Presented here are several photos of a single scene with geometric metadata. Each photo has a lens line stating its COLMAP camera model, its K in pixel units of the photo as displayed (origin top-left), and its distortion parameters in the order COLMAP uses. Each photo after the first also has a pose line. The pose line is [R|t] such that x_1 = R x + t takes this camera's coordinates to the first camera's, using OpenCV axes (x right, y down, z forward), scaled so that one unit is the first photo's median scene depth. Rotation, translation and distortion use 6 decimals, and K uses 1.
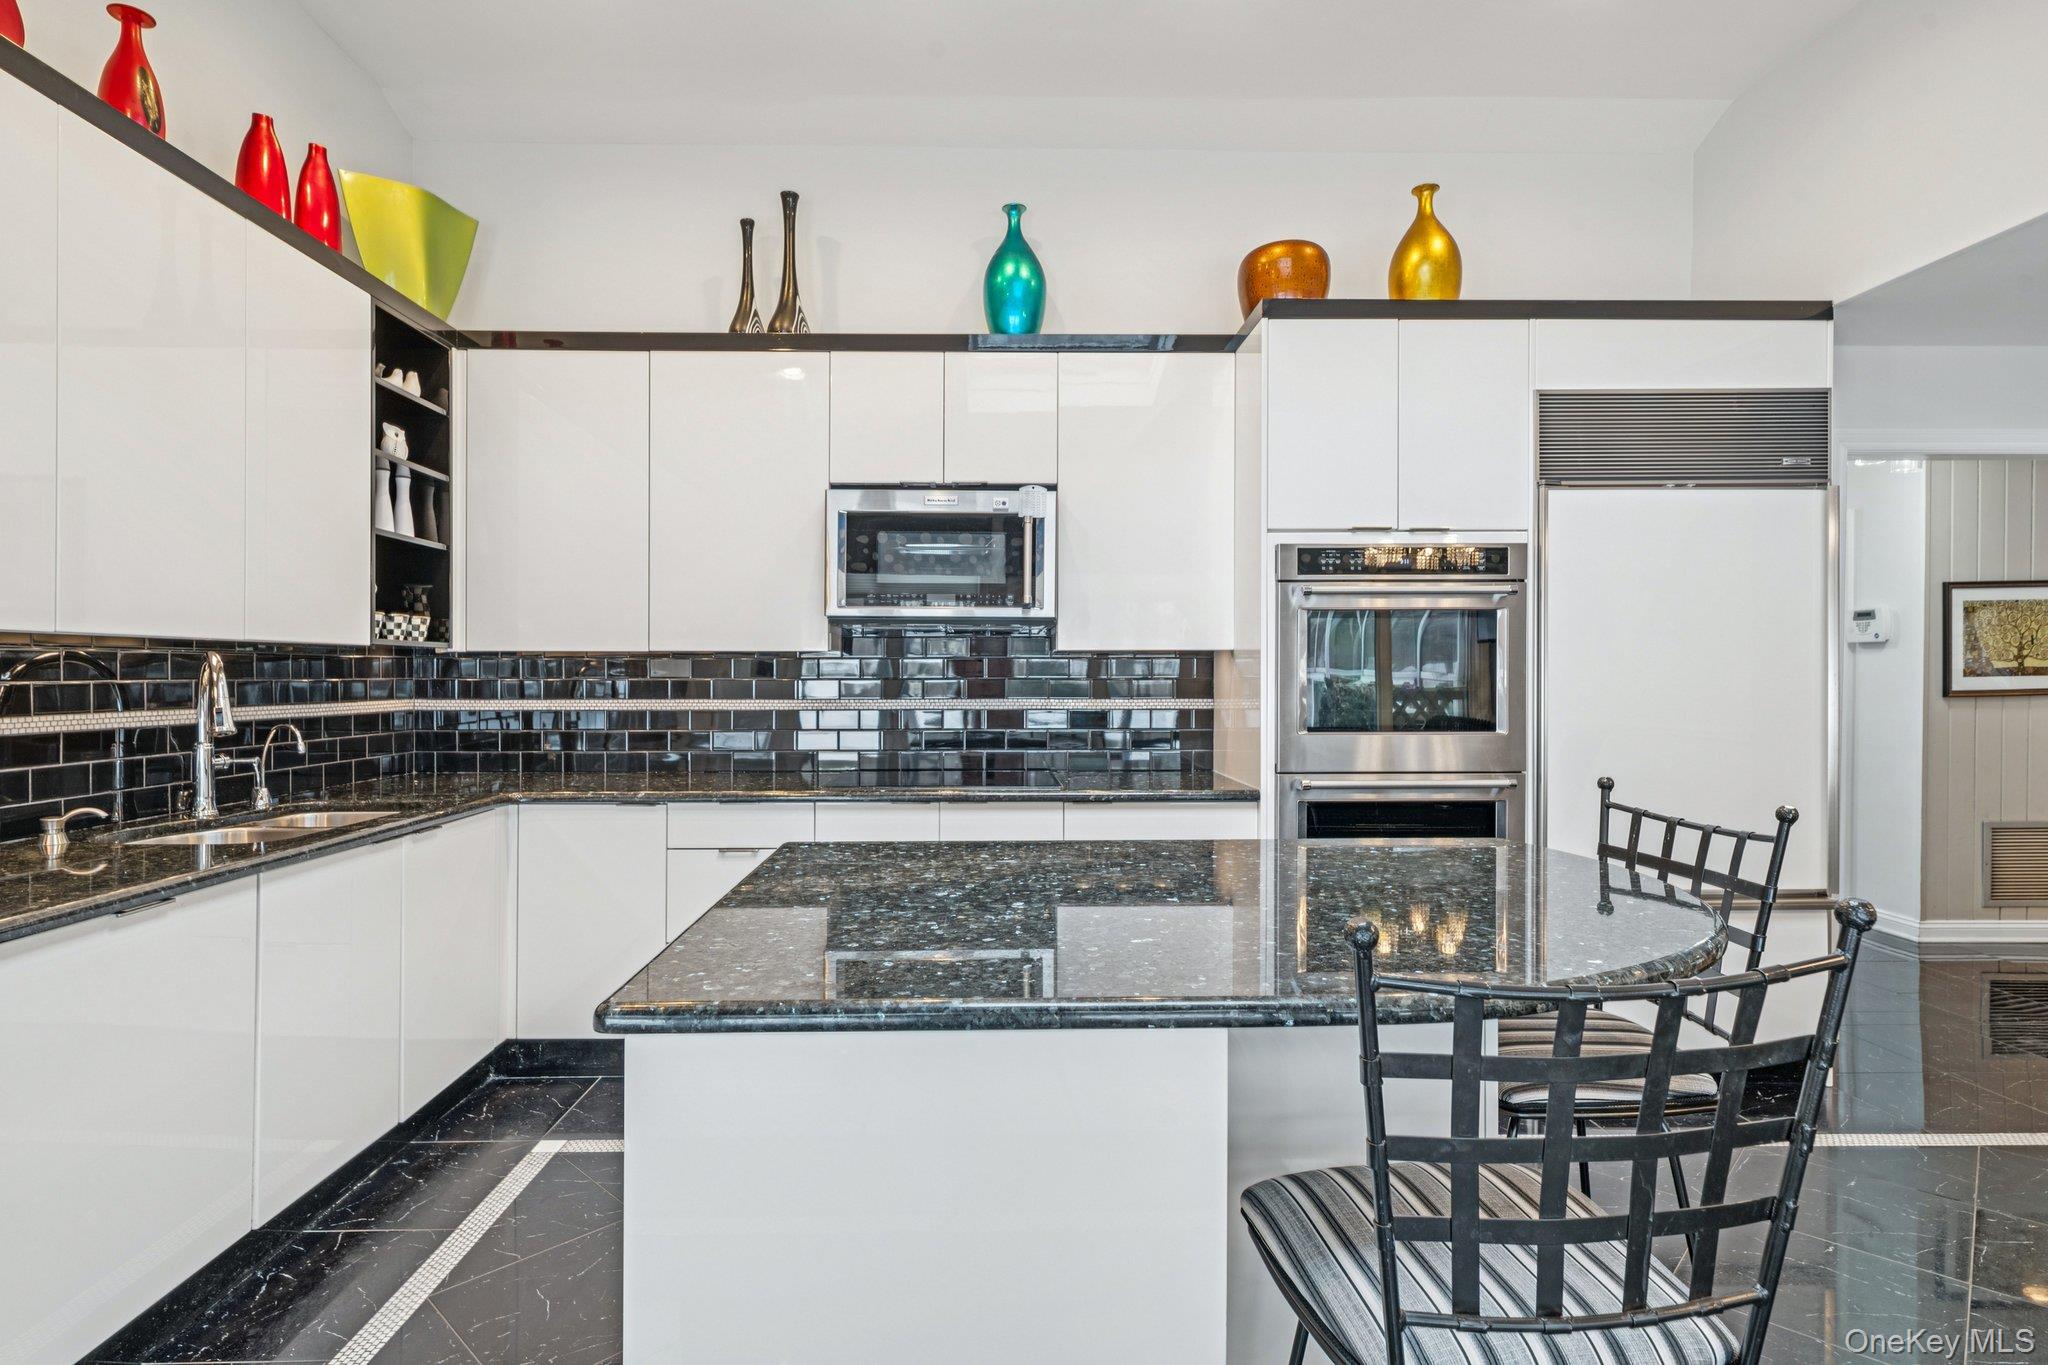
lens RADIAL K [[1037.5, 0, 1020.6], [0, 1037.5, 678.5], [0, 0, 1]] dist [0.002029, -0.002856]
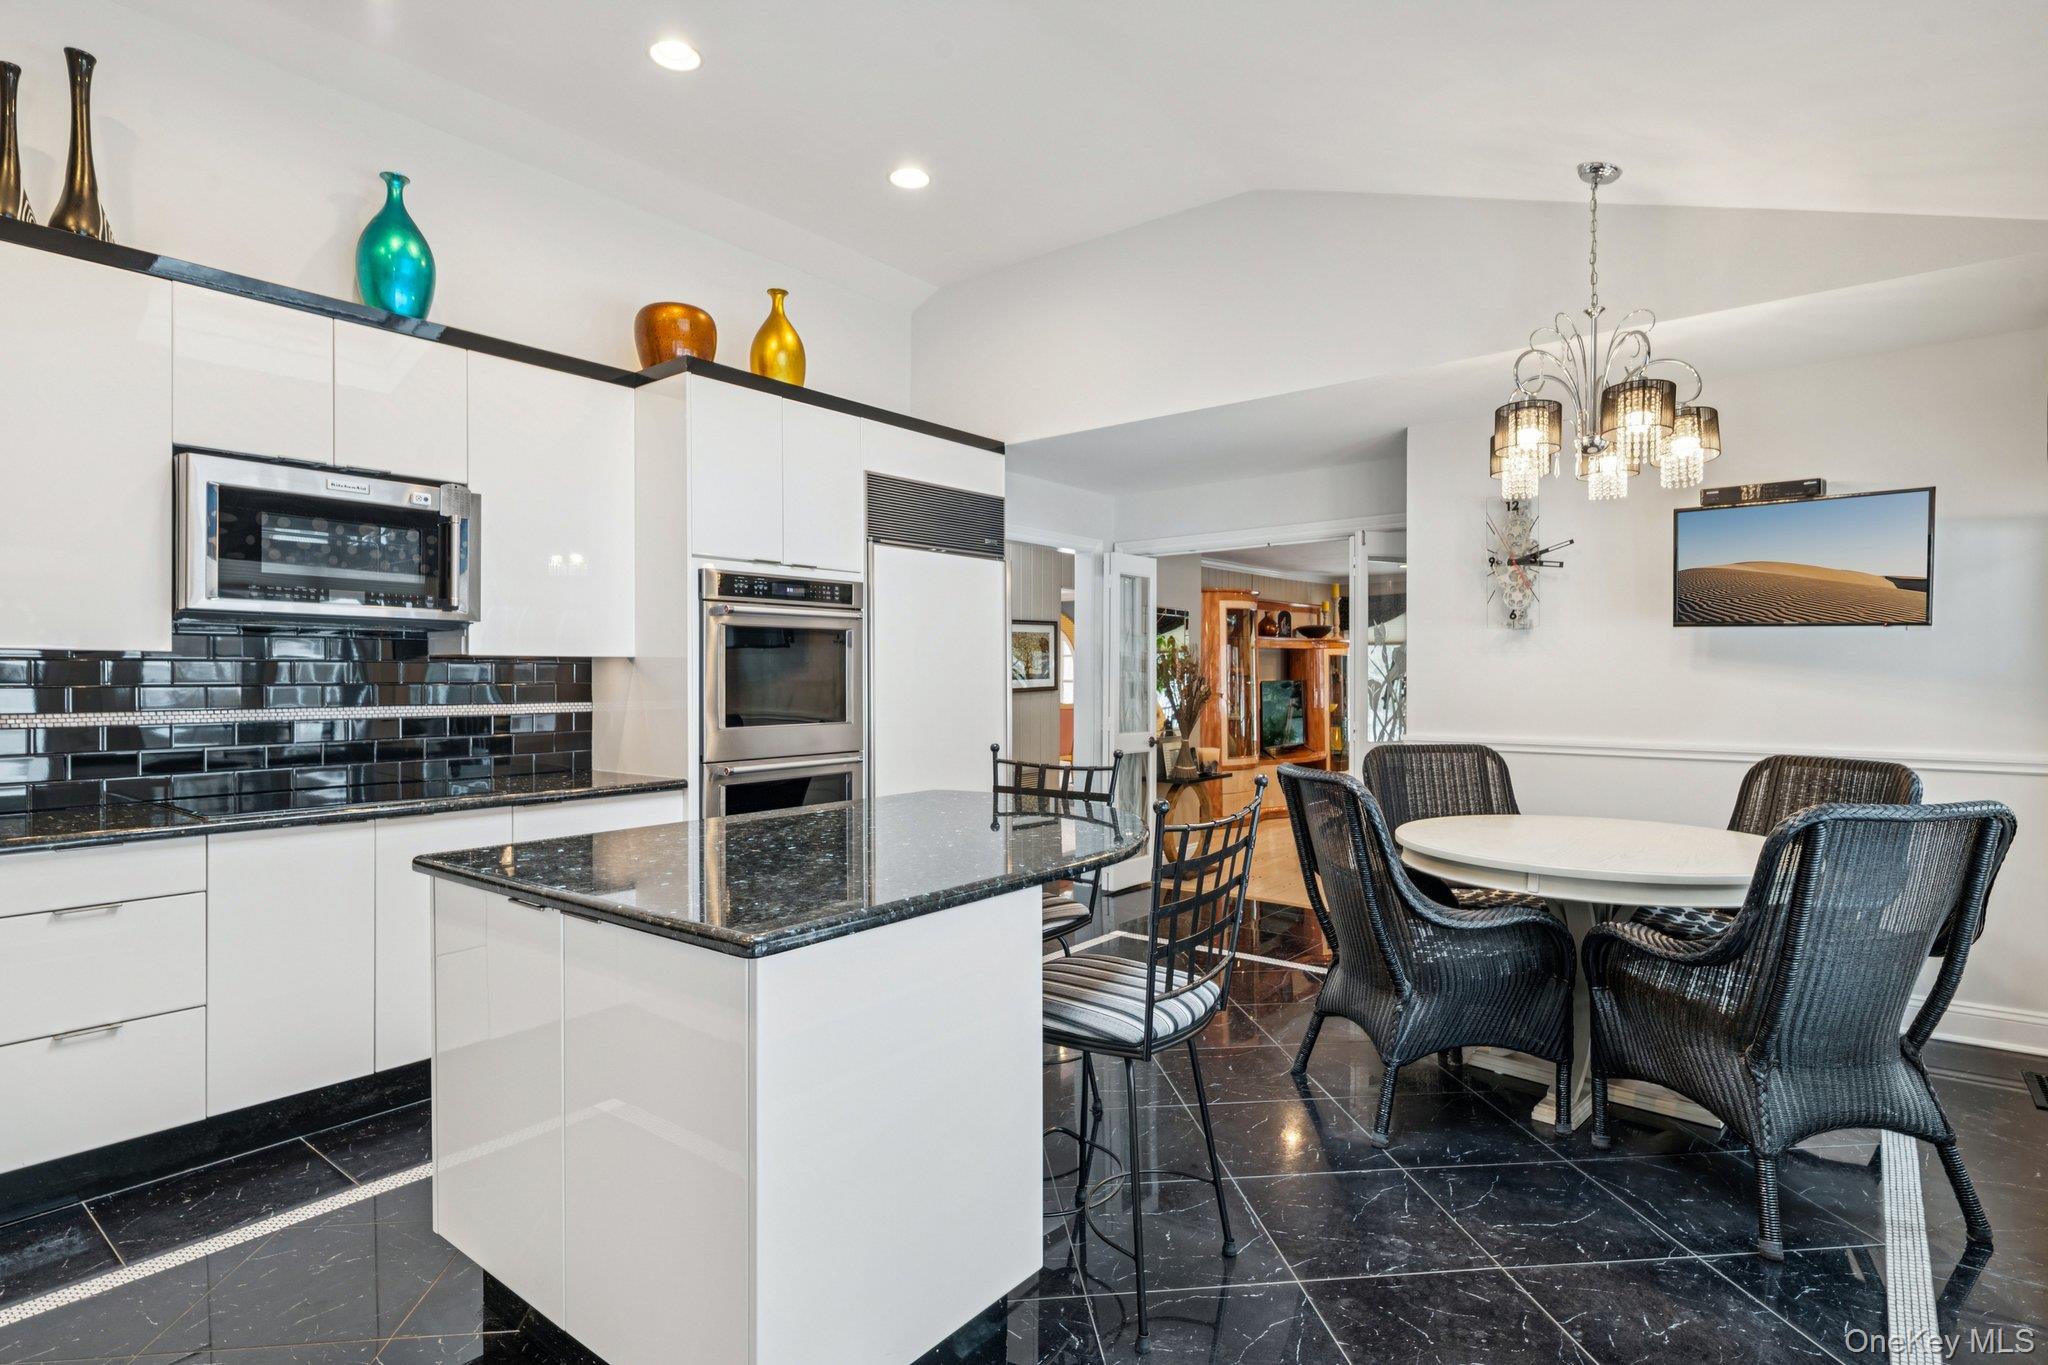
lens RADIAL K [[1037.5, 0, 1005.3], [0, 1037.5, 683.7], [0, 0, 1]] dist [0.002029, -0.002856]
pose [[0.639621, -0.006259, 0.768665, -0.406227], [0.005857, 0.999978, 0.003268, -0.000368], [-0.768668, 0.002412, 0.639643, -0.013000]]
